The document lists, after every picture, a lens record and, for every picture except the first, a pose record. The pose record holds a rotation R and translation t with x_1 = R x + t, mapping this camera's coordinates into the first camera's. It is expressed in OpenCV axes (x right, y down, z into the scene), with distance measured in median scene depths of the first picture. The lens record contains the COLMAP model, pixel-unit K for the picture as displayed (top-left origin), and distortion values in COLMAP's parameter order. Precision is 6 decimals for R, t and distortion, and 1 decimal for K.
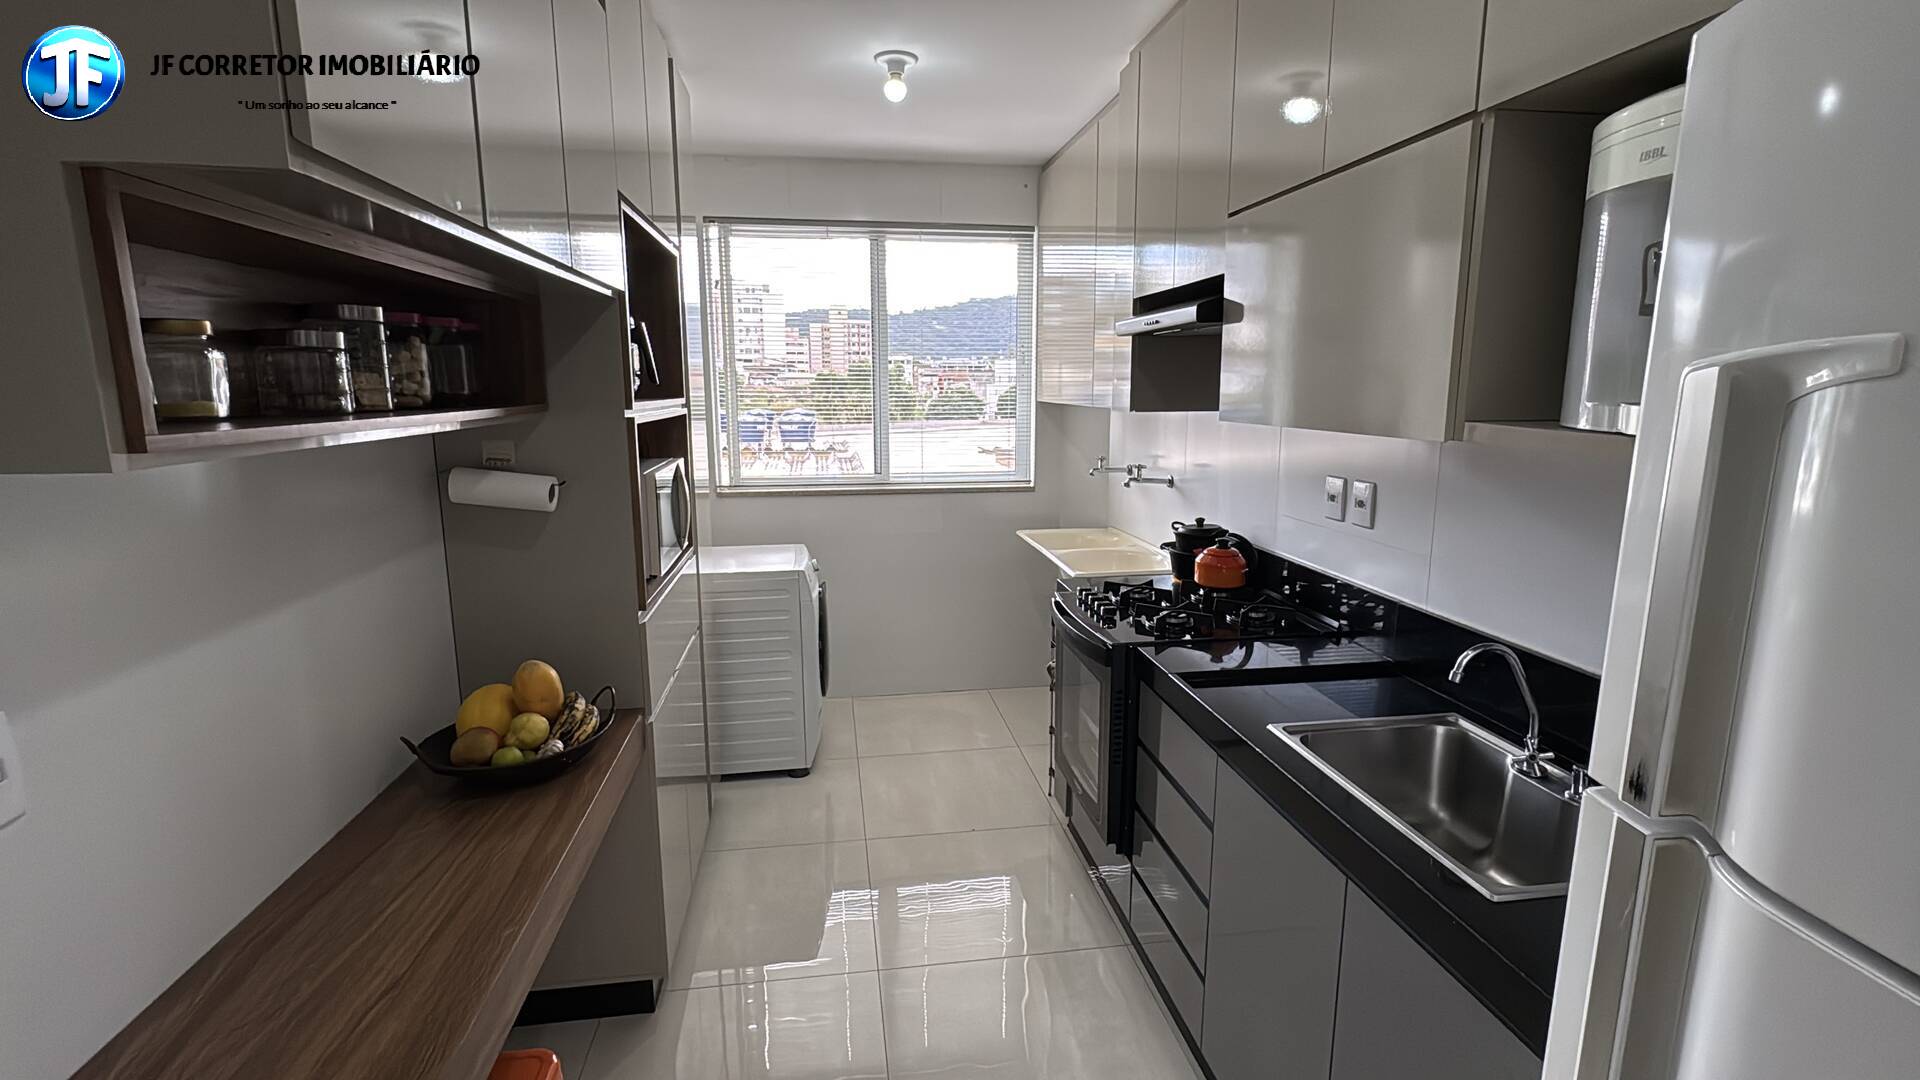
lens RADIAL K [[872.8, 0, 961.2], [0, 872.8, 541.4], [0, 0, 1]] dist [-0.008921, -0.000320]
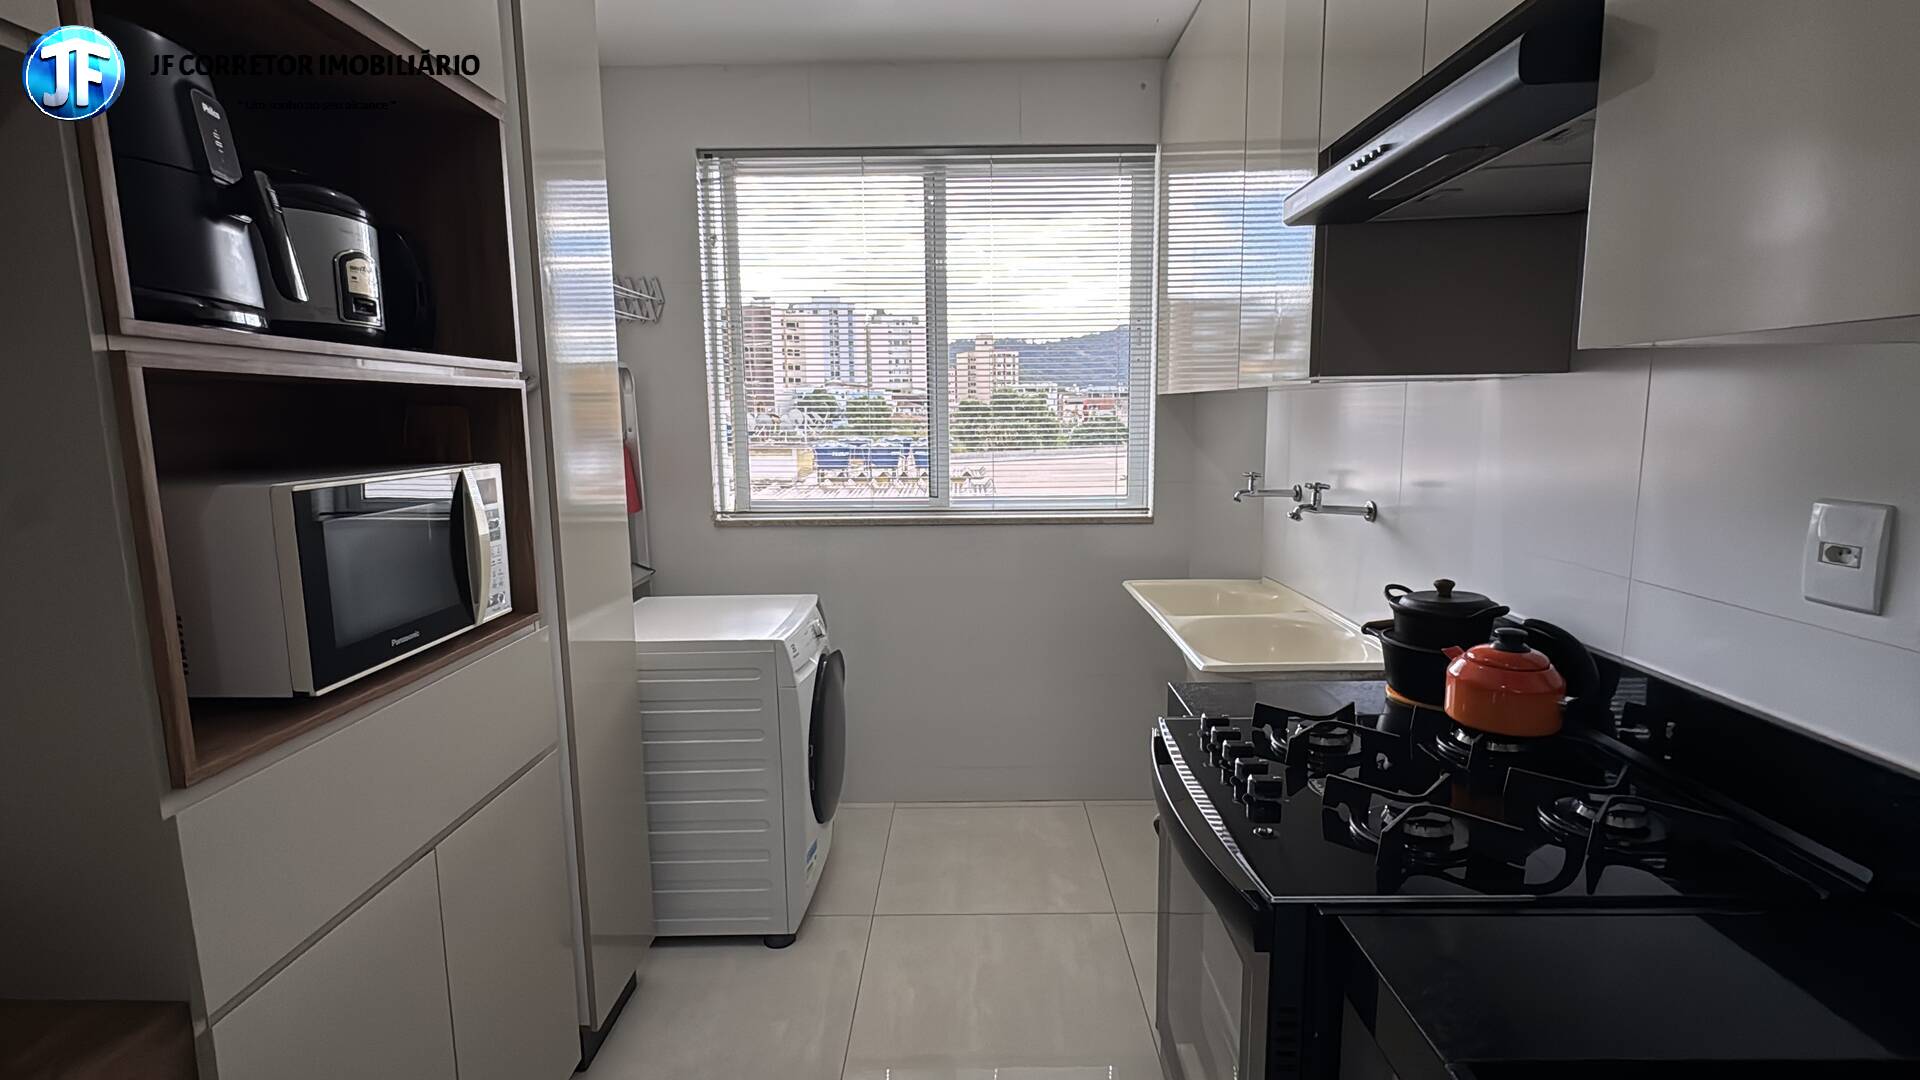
lens RADIAL K [[872.8, 0, 963.3], [0, 872.8, 541.3], [0, 0, 1]] dist [-0.008921, -0.000320]
pose [[0.986894, 0.013944, -0.160768, 0.052030], [-0.019070, 0.999356, -0.030390, -0.021540], [0.160241, 0.033058, 0.986524, 0.320314]]
